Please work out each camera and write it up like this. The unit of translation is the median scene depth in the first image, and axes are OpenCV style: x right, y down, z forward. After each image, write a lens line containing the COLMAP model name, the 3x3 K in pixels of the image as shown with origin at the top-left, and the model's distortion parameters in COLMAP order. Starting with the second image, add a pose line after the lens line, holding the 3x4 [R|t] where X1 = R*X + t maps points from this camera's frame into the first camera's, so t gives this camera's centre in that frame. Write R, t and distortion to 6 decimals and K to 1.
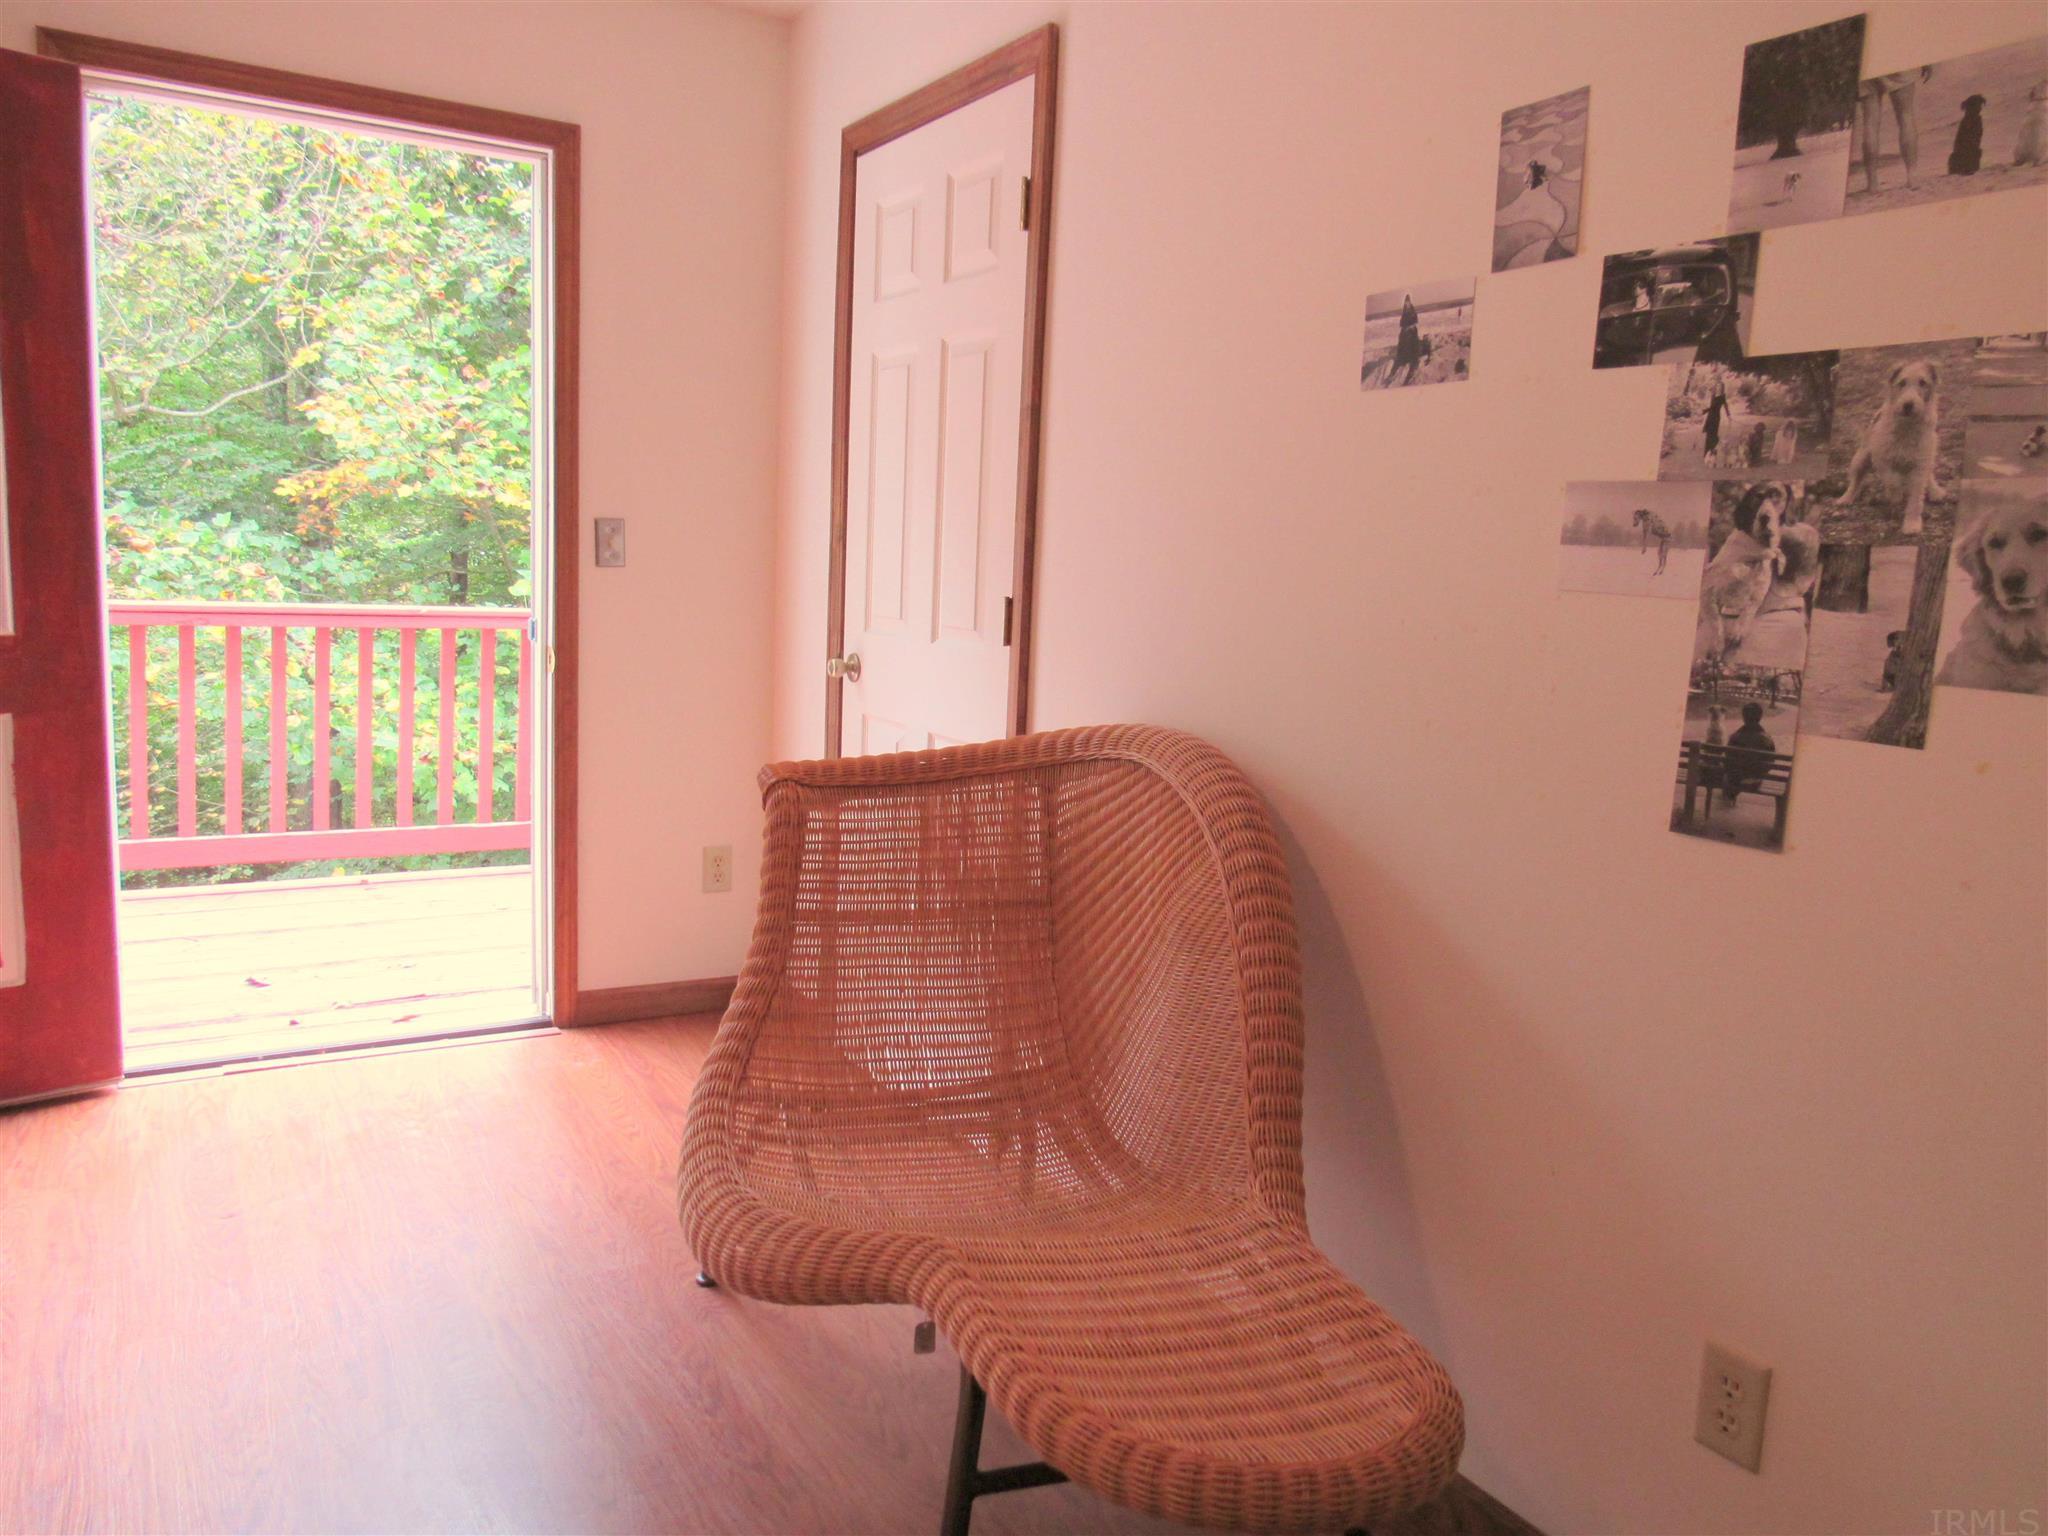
lens RADIAL K [[1521.8, 0, 1024.0], [0, 1521.8, 768.0], [0, 0, 1]] dist [-0.009092, -0.005681]
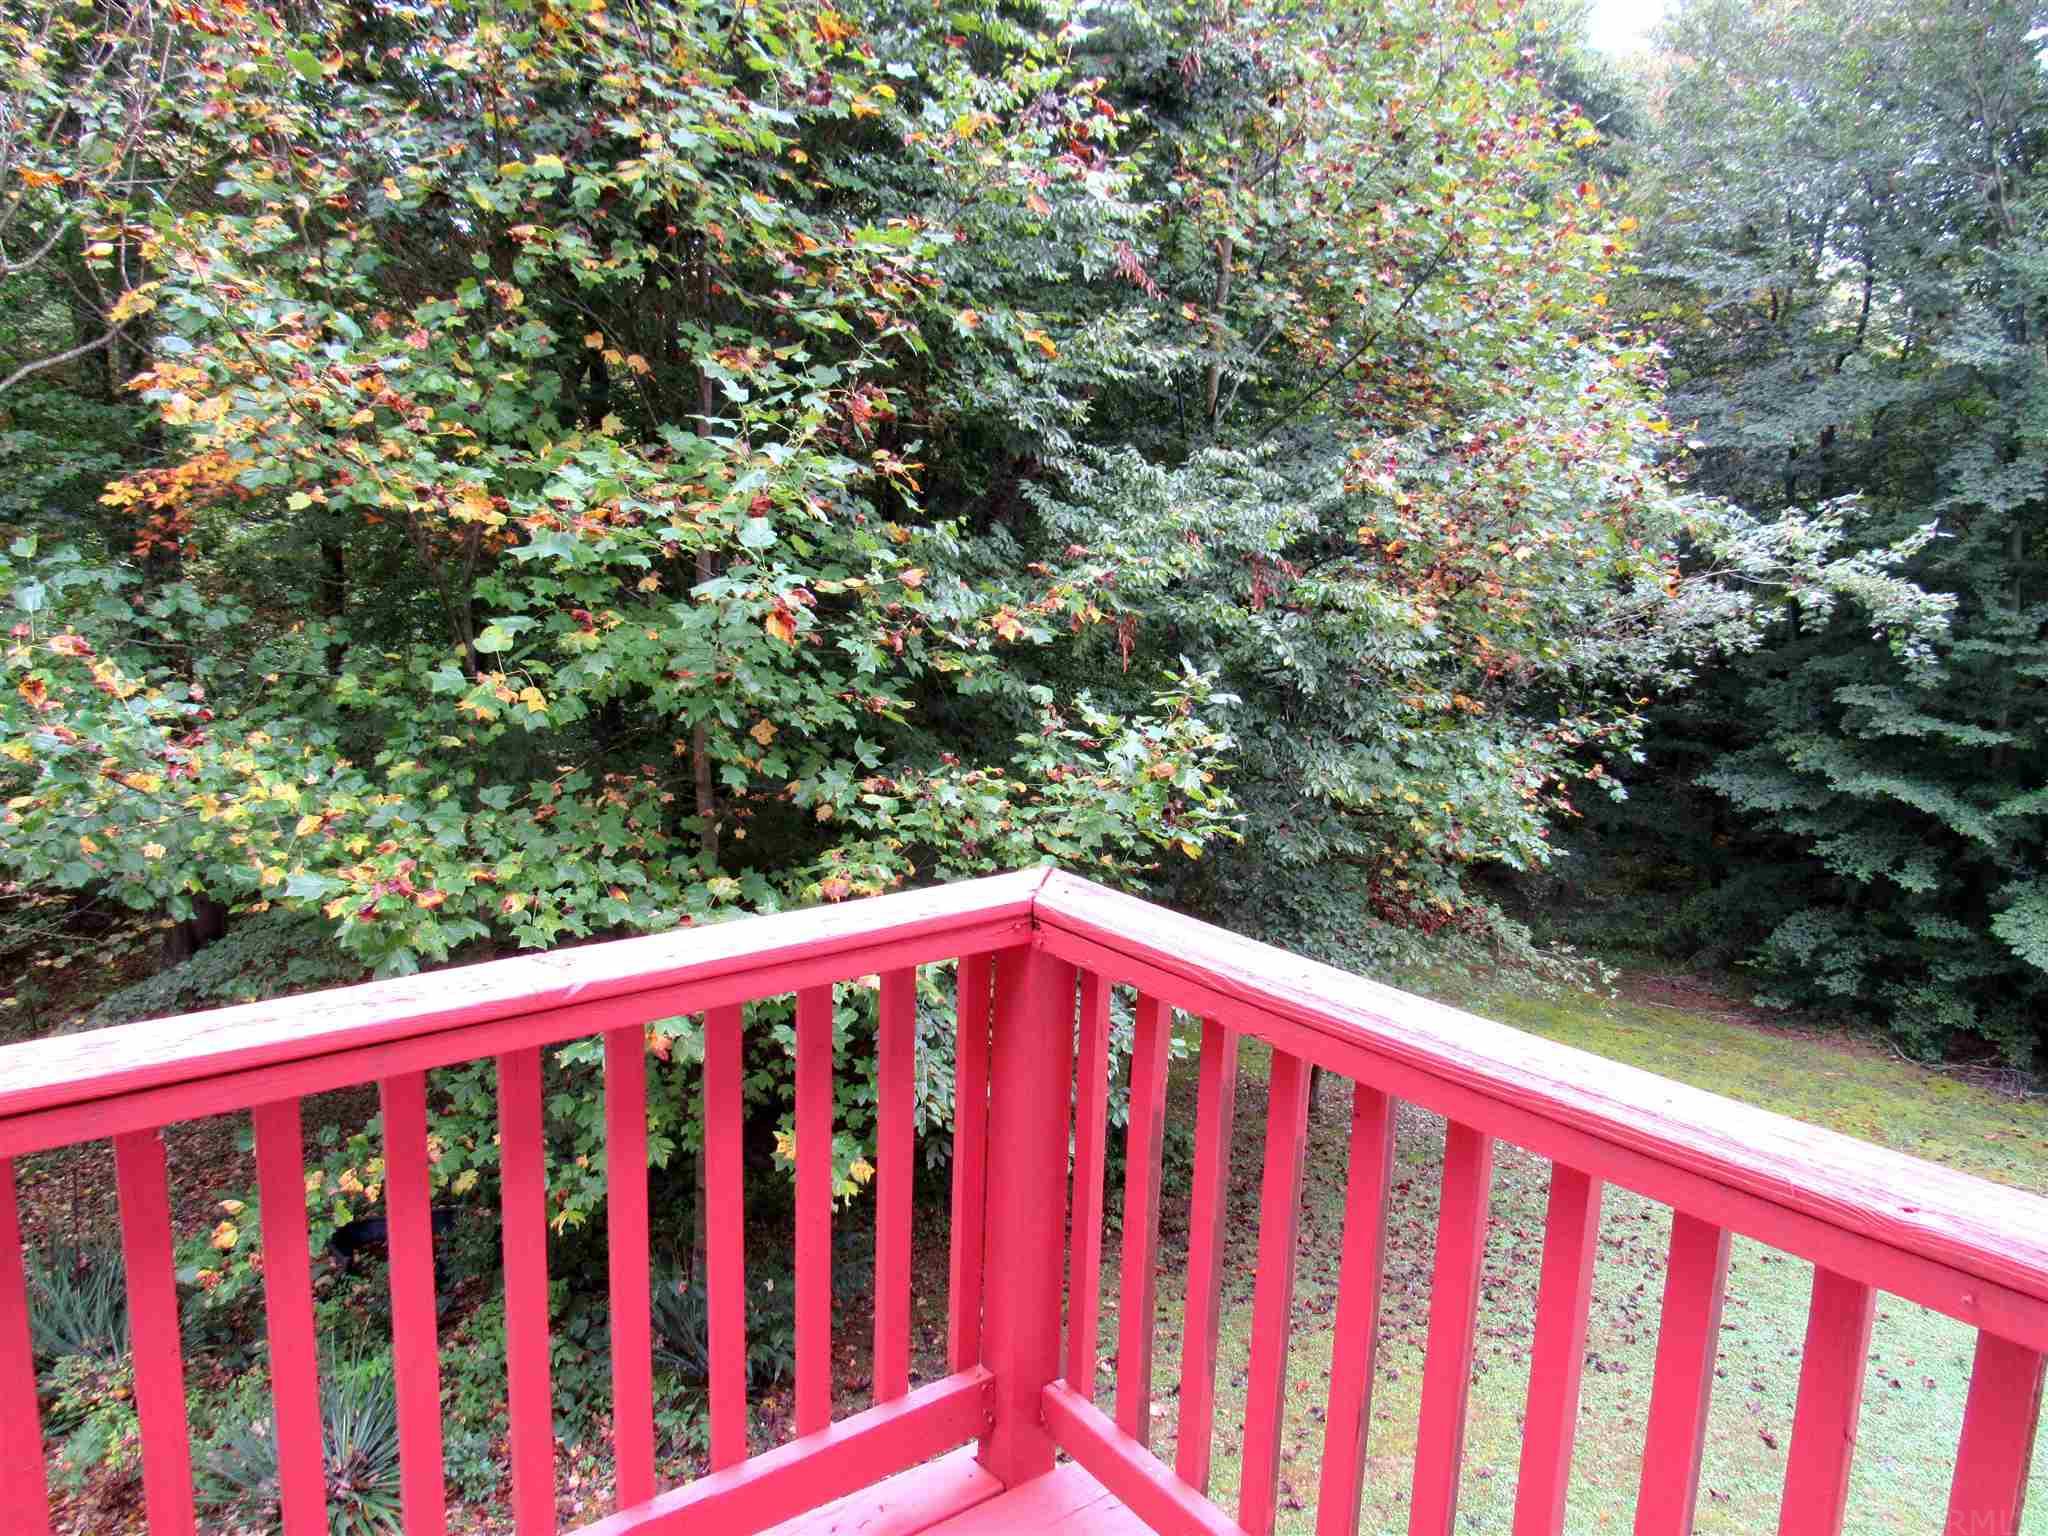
lens RADIAL K [[1483.1, 0, 1030.4], [0, 1483.1, 767.8], [0, 0, 1]] dist [-0.013227, -0.005176]
pose [[0.994450, -0.055836, 0.089173, -0.151794], [0.052048, 0.997663, 0.044256, -0.077521], [-0.091436, -0.039369, 0.995032, 0.315646]]
